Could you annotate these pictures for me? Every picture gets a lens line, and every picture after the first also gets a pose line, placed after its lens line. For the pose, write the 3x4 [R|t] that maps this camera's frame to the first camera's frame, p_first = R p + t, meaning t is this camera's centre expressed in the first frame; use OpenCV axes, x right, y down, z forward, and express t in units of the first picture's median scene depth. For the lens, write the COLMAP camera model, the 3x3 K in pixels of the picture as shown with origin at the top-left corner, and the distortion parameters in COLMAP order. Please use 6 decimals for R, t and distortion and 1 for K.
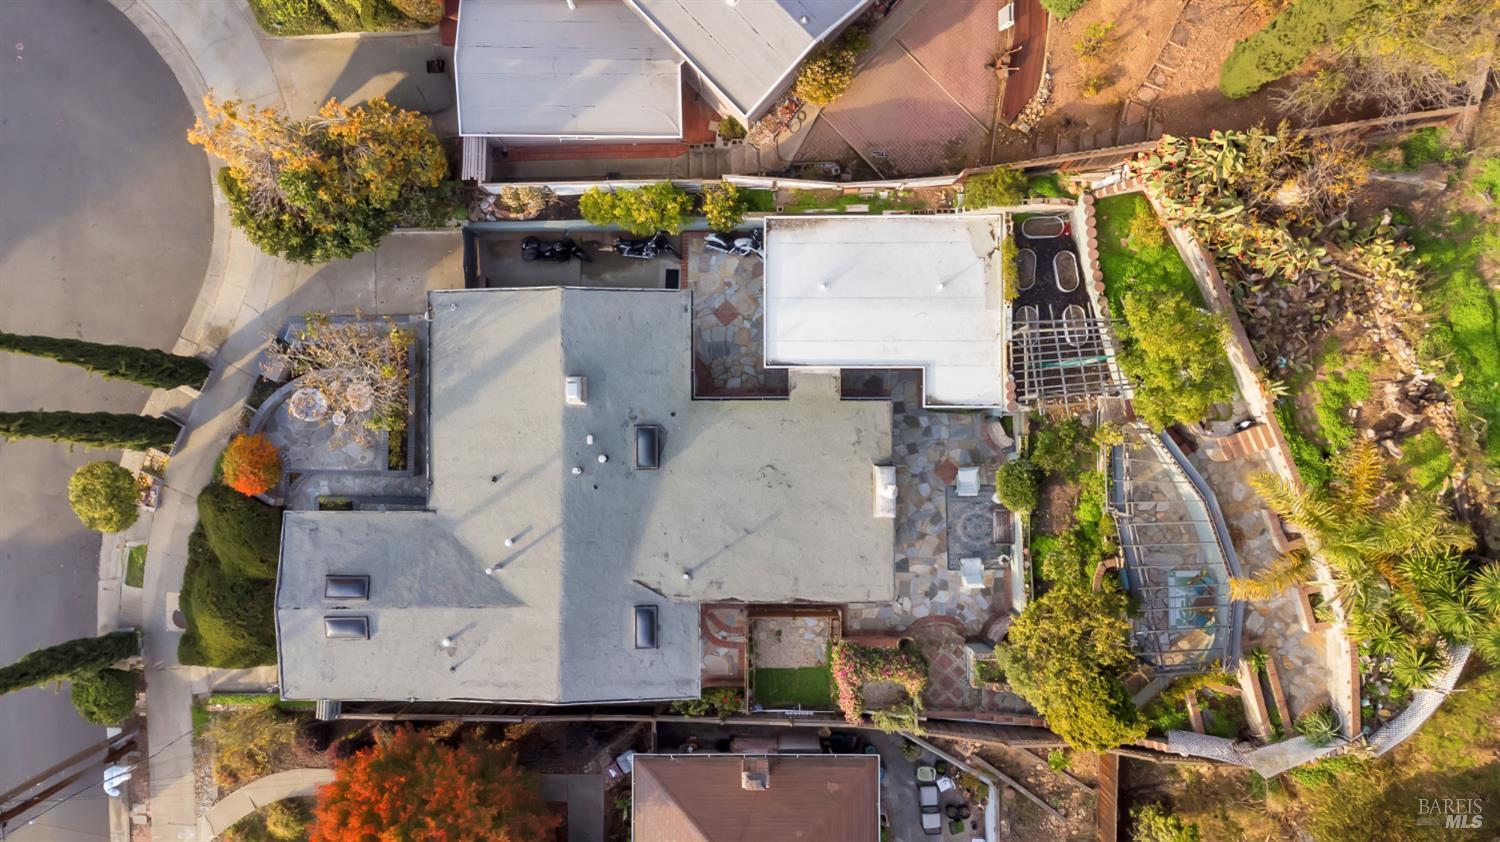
lens RADIAL K [[1113.9, 0, 750.0], [0, 1113.9, 421.0], [0, 0, 1]] dist [0.039659, 0.004334]
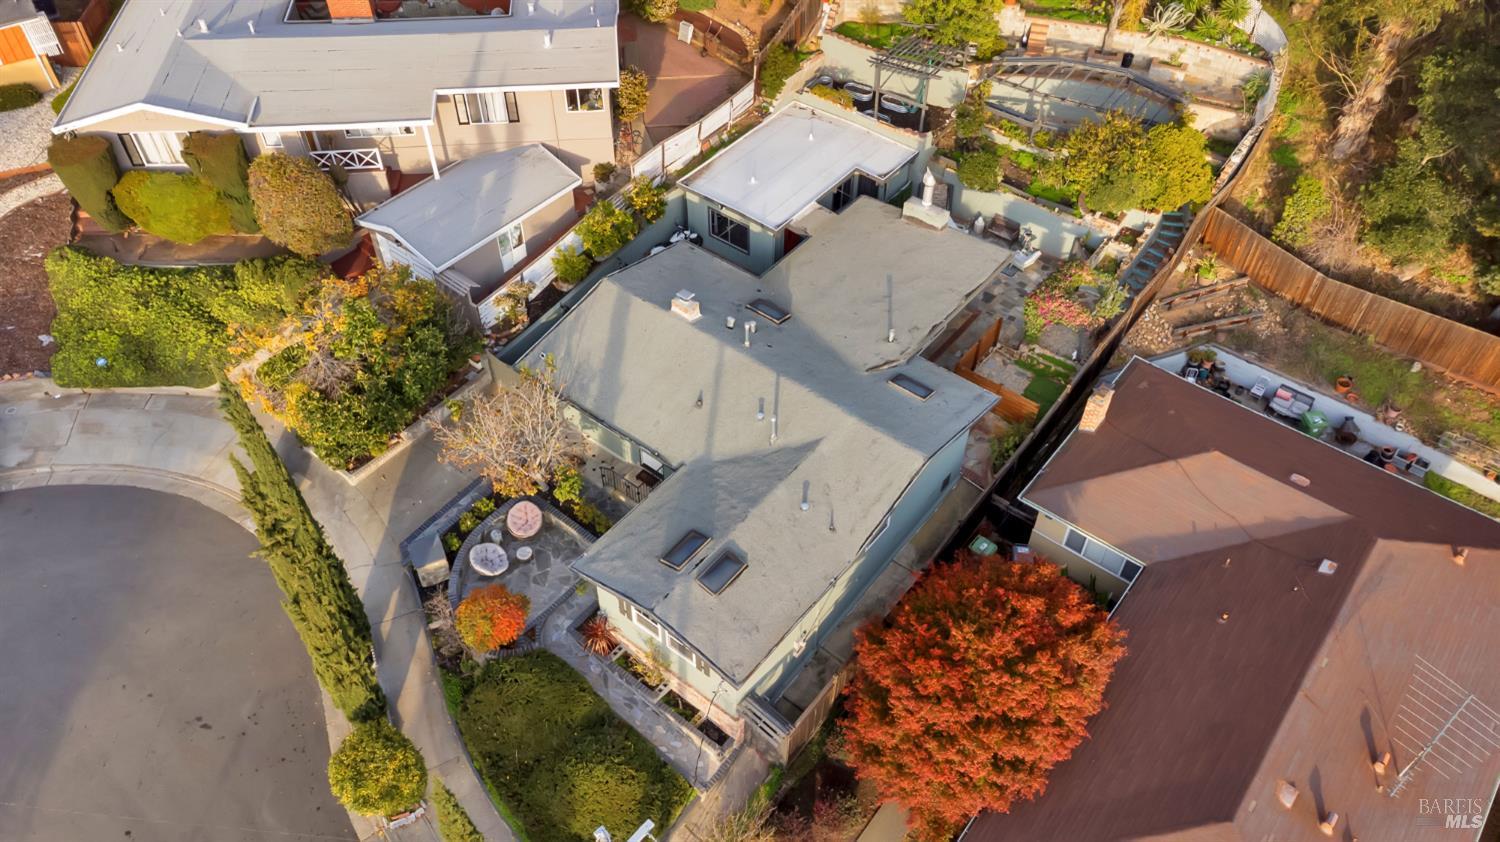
lens RADIAL K [[1113.9, 0, 750.0], [0, 1113.9, 421.0], [0, 0, 1]] dist [0.039659, 0.004334]
pose [[0.623758, -0.560692, 0.544565, -0.735333], [0.781078, 0.473029, -0.407629, 0.488194], [-0.029041, 0.679609, 0.733000, 0.293150]]
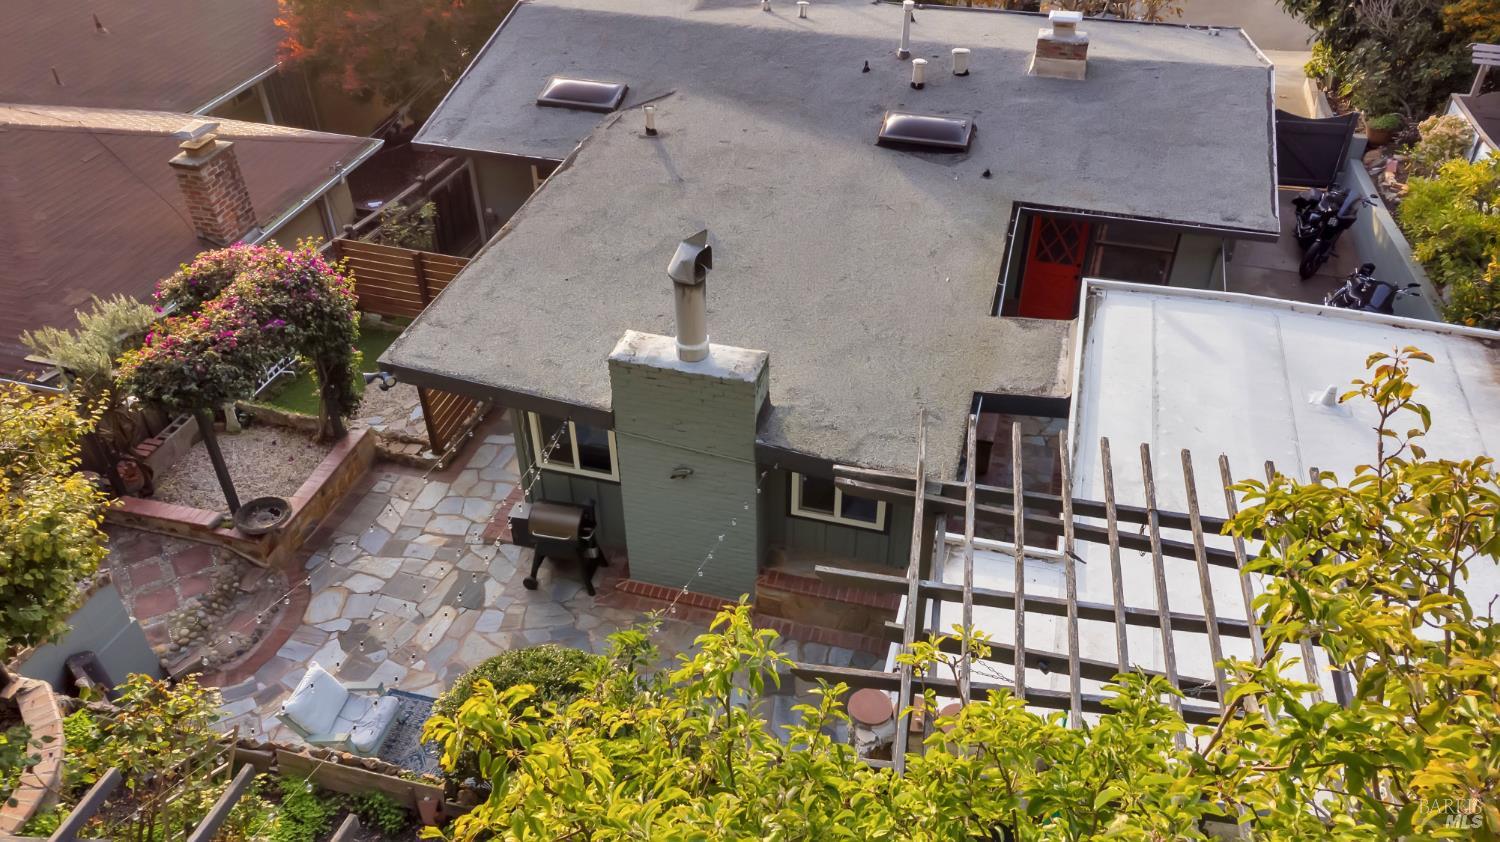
lens RADIAL K [[1113.9, 0, 750.0], [0, 1113.9, 421.0], [0, 0, 1]] dist [0.039659, 0.004334]
pose [[-0.266689, 0.600439, -0.753890, 0.368744], [-0.962811, -0.130856, 0.236374, -0.034382], [0.043278, 0.788891, 0.613007, 0.792172]]
